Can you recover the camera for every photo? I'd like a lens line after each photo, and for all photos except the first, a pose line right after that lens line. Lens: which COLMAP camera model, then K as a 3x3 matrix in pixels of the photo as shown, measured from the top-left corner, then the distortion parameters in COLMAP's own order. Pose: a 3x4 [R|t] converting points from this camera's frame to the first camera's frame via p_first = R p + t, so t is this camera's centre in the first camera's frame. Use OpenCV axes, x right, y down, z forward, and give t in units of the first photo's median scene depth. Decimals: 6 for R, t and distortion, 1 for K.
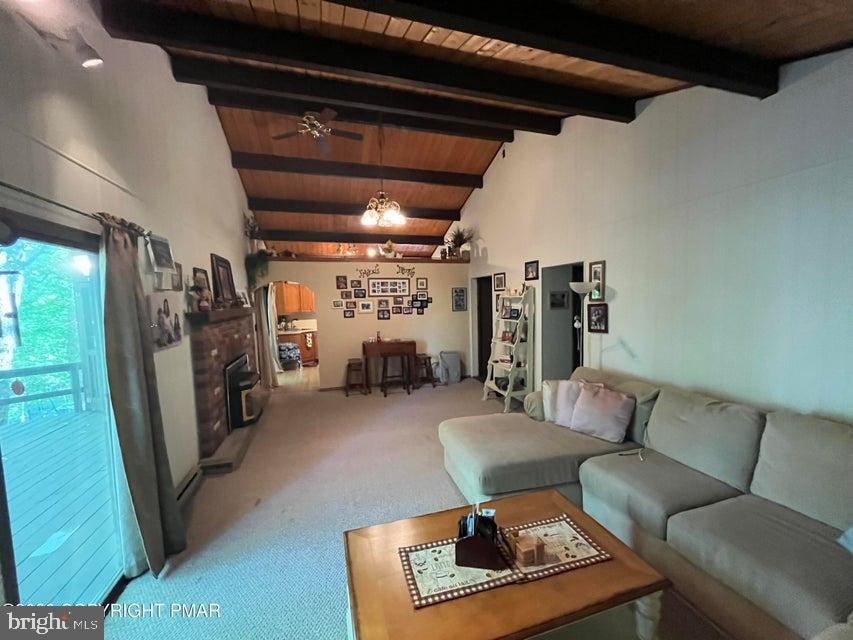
lens RADIAL K [[344.5, 0, 427.6], [0, 344.5, 324.2], [0, 0, 1]] dist [0.000742, -0.000337]
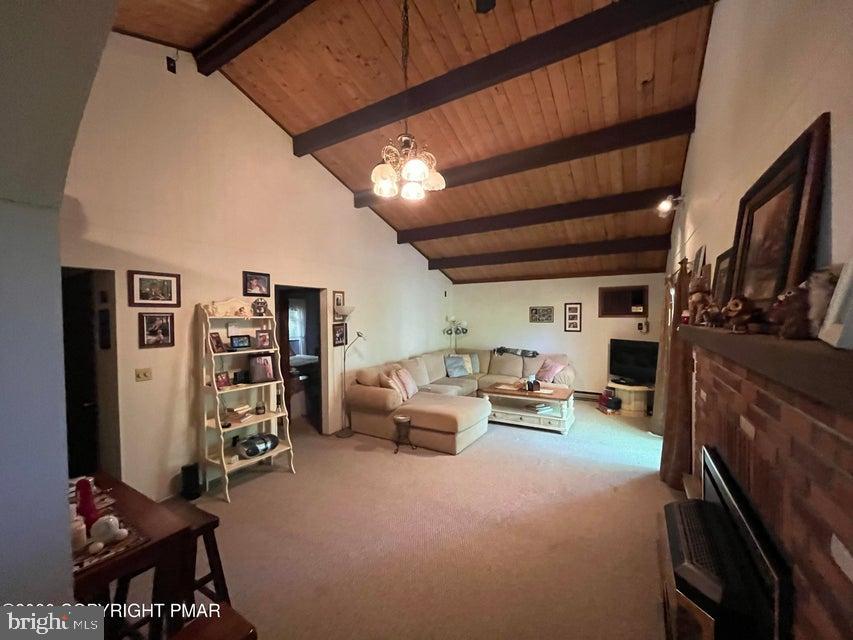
lens RADIAL K [[344.5, 0, 426.4], [0, 344.5, 320.8], [0, 0, 1]] dist [0.000742, -0.000337]
pose [[-0.669930, 0.005013, 0.742407, -0.671270], [0.067936, 0.996196, 0.054577, -0.115499], [-0.739309, 0.086999, -0.667722, 1.586322]]
